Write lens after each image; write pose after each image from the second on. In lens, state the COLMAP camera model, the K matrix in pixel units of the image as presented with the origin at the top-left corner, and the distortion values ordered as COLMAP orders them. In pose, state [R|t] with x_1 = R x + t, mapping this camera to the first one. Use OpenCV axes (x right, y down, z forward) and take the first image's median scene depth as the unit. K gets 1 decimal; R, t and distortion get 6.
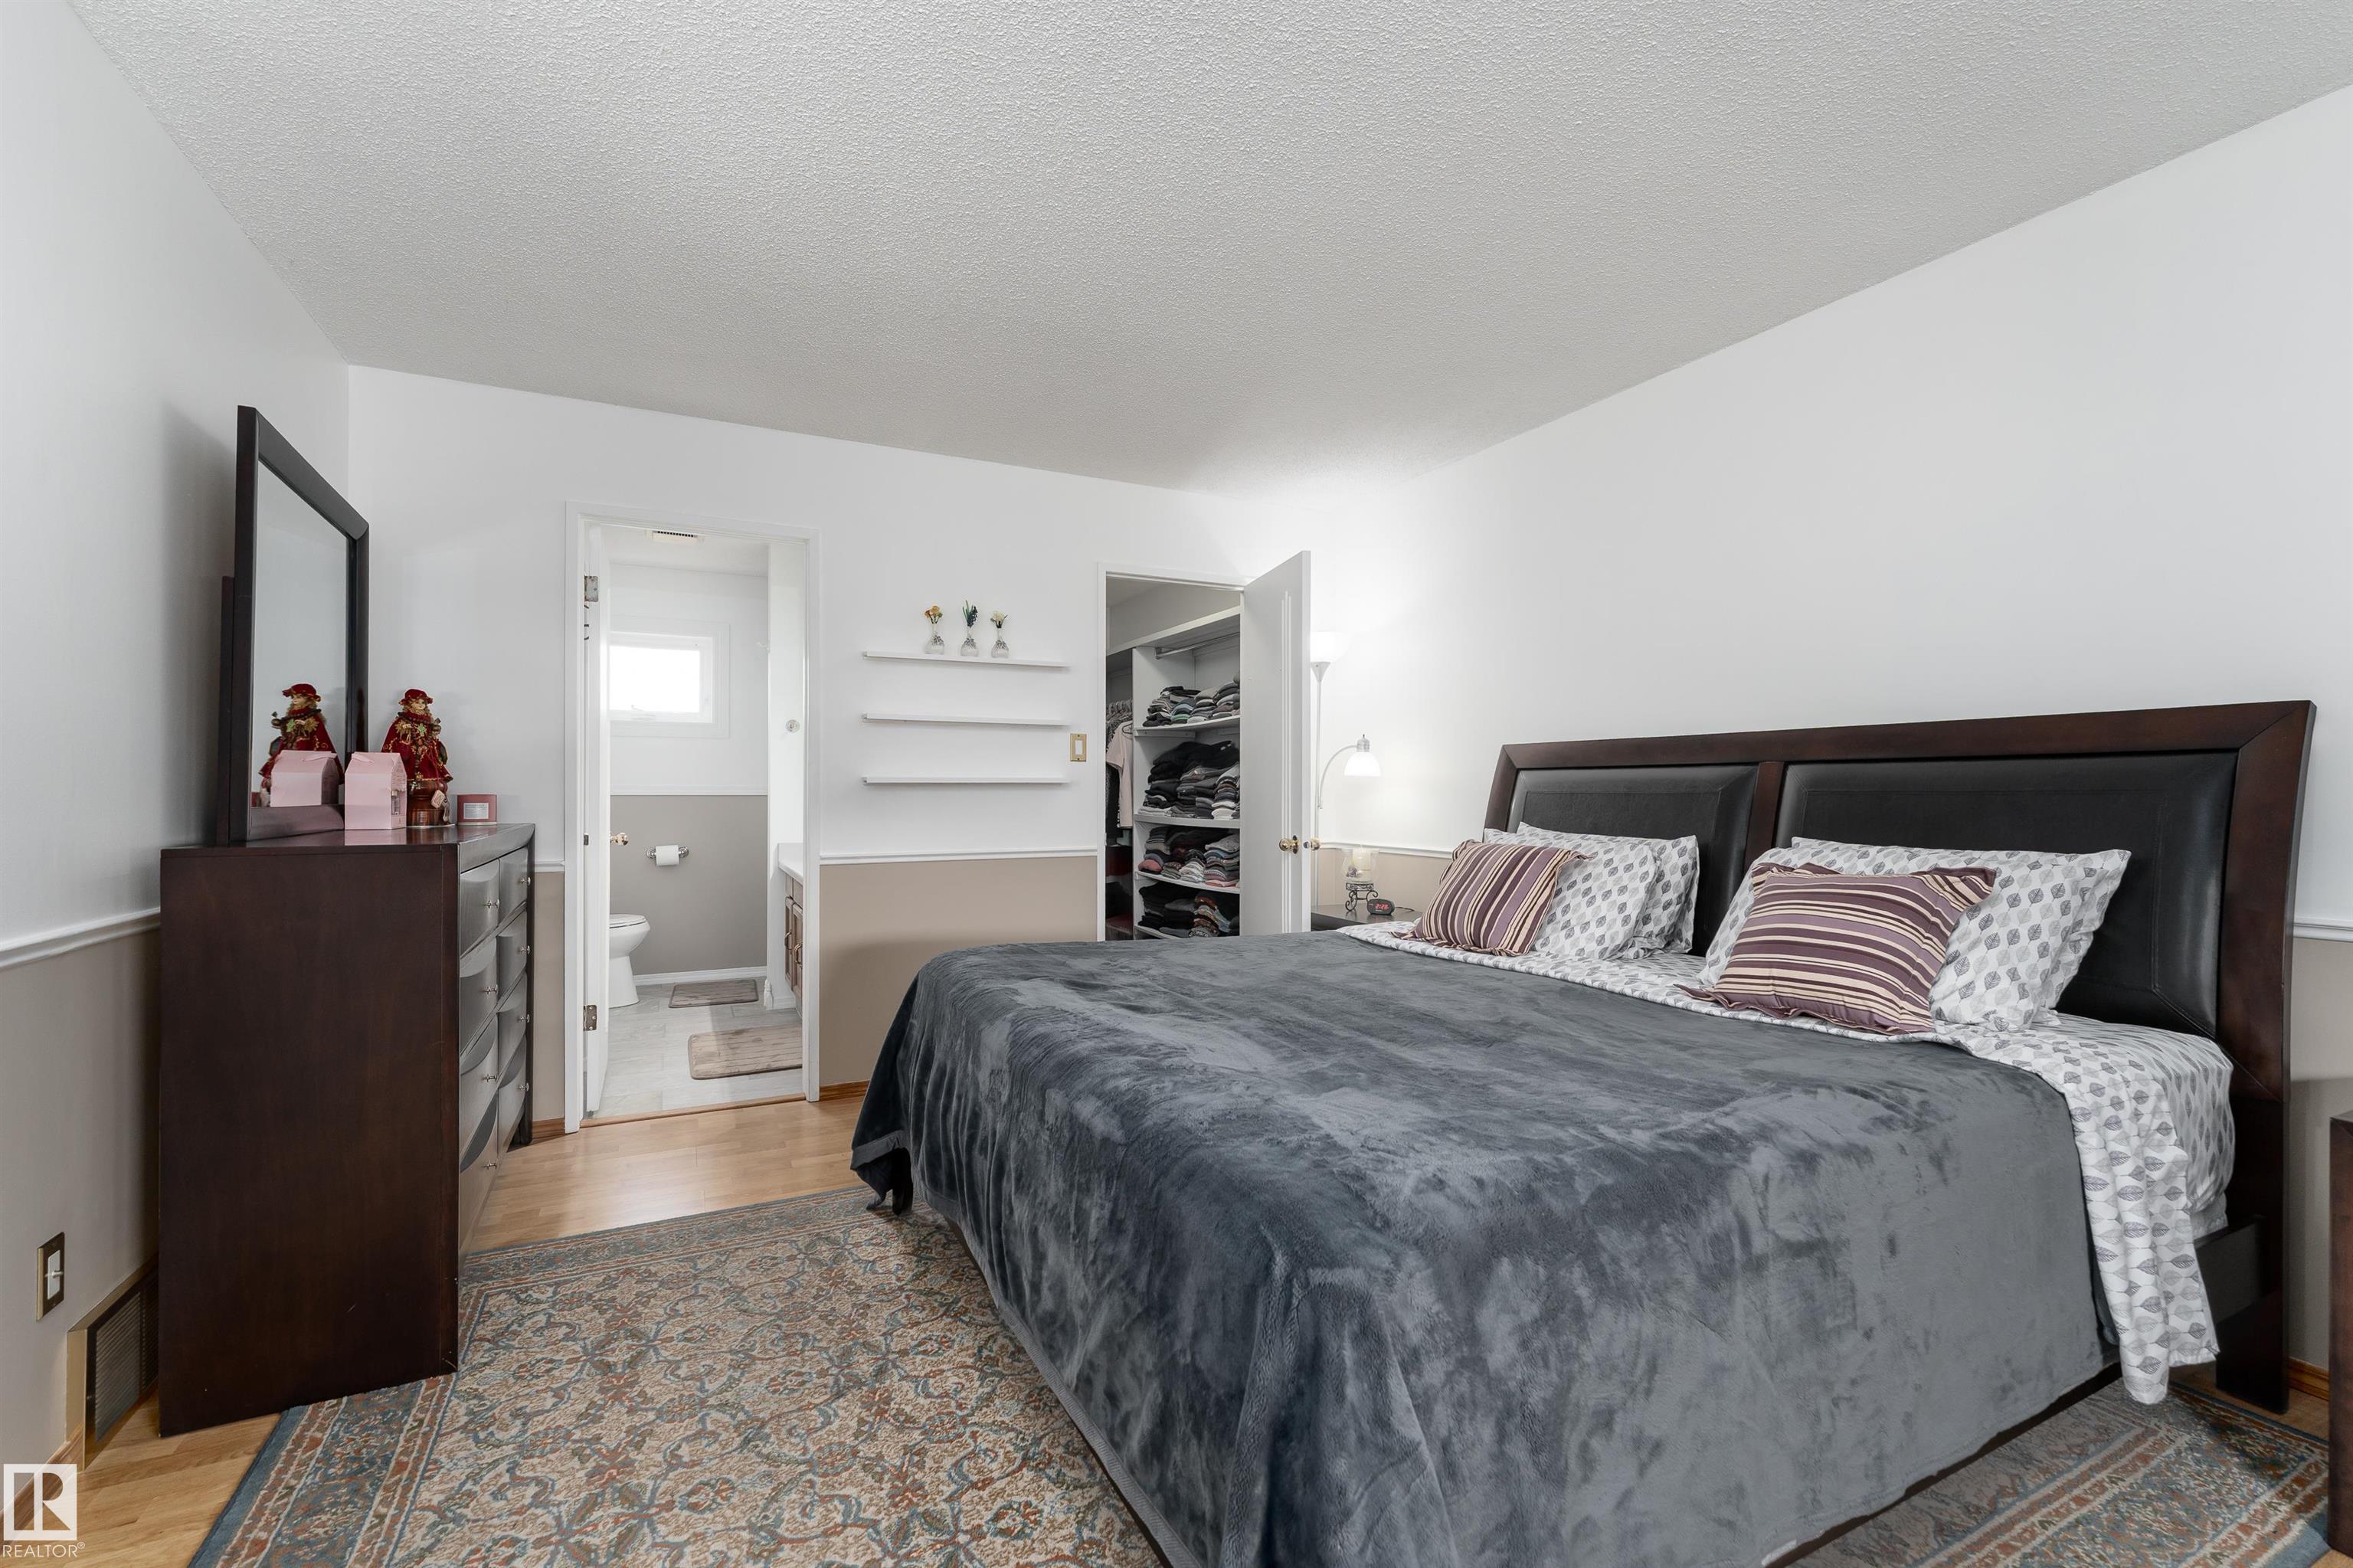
lens RADIAL K [[975.9, 0, 1178.9], [0, 975.9, 784.1], [0, 0, 1]] dist [-0.040660, 0.001044]
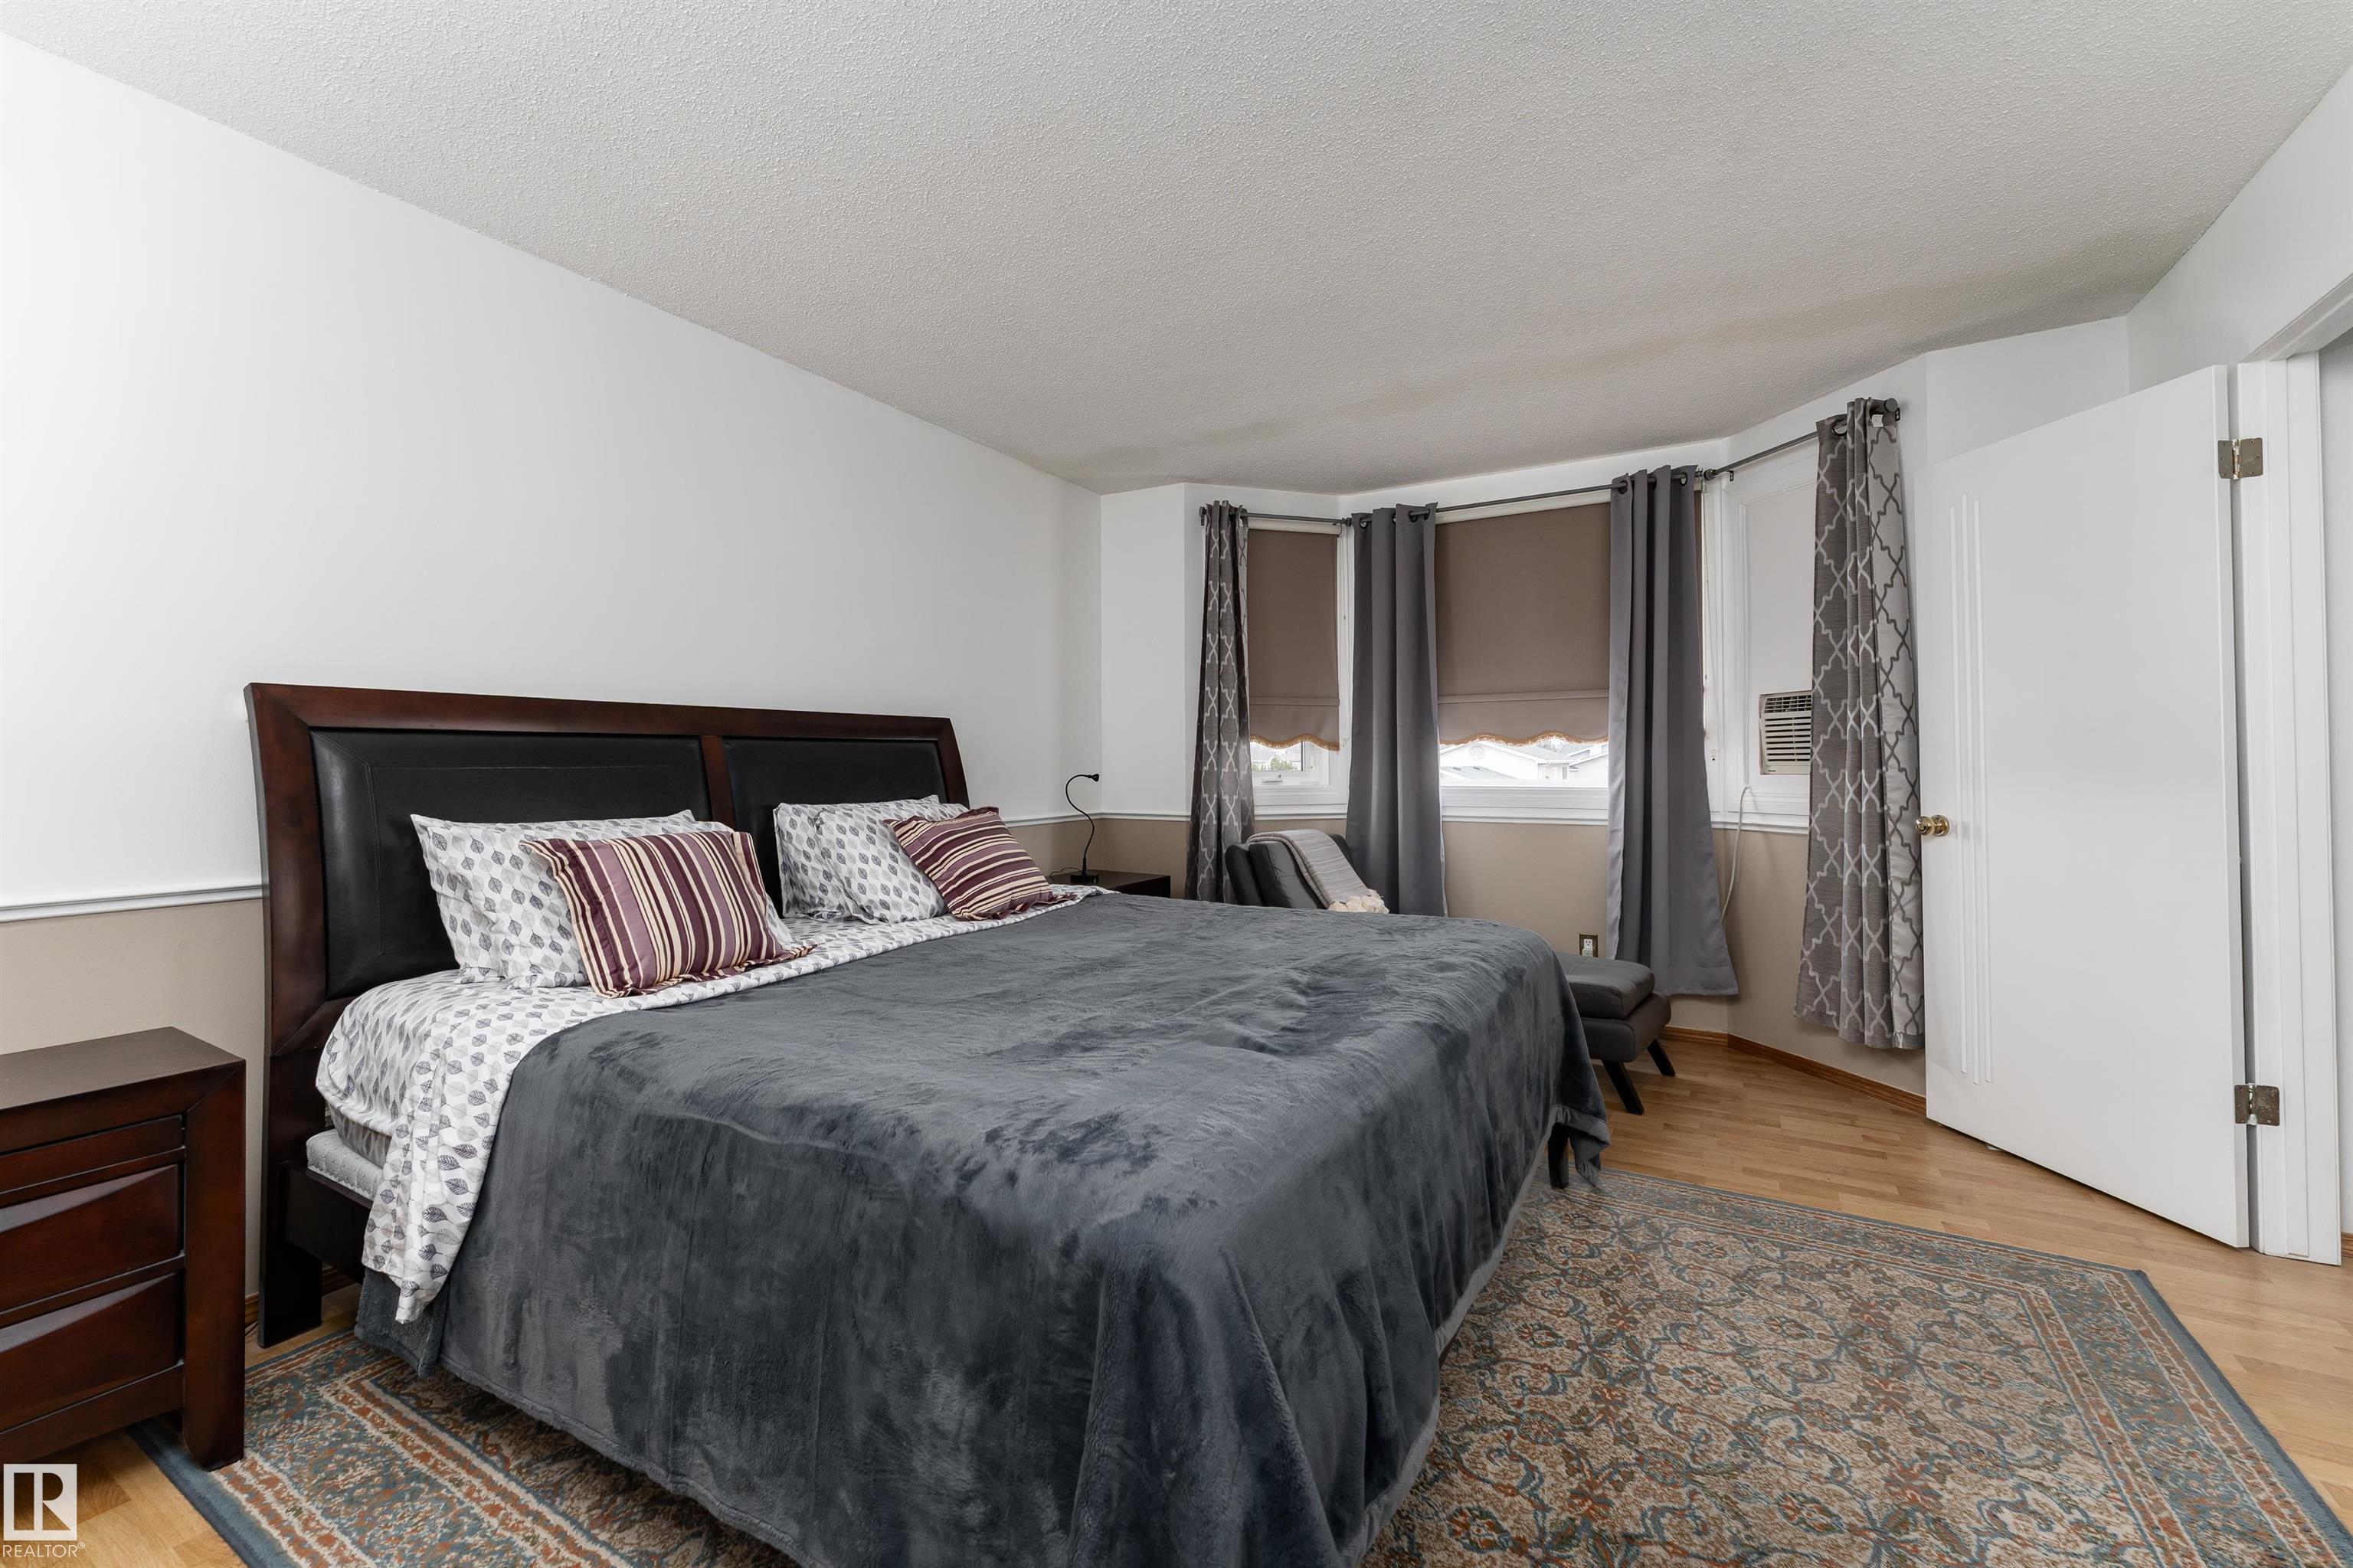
lens RADIAL K [[975.9, 0, 1169.2], [0, 975.9, 766.5], [0, 0, 1]] dist [-0.040660, 0.001044]
pose [[-0.550637, 0.006575, 0.834719, -0.843288], [0.009394, 0.999954, -0.001680, 0.025944], [-0.834692, 0.006916, -0.550674, 1.847246]]
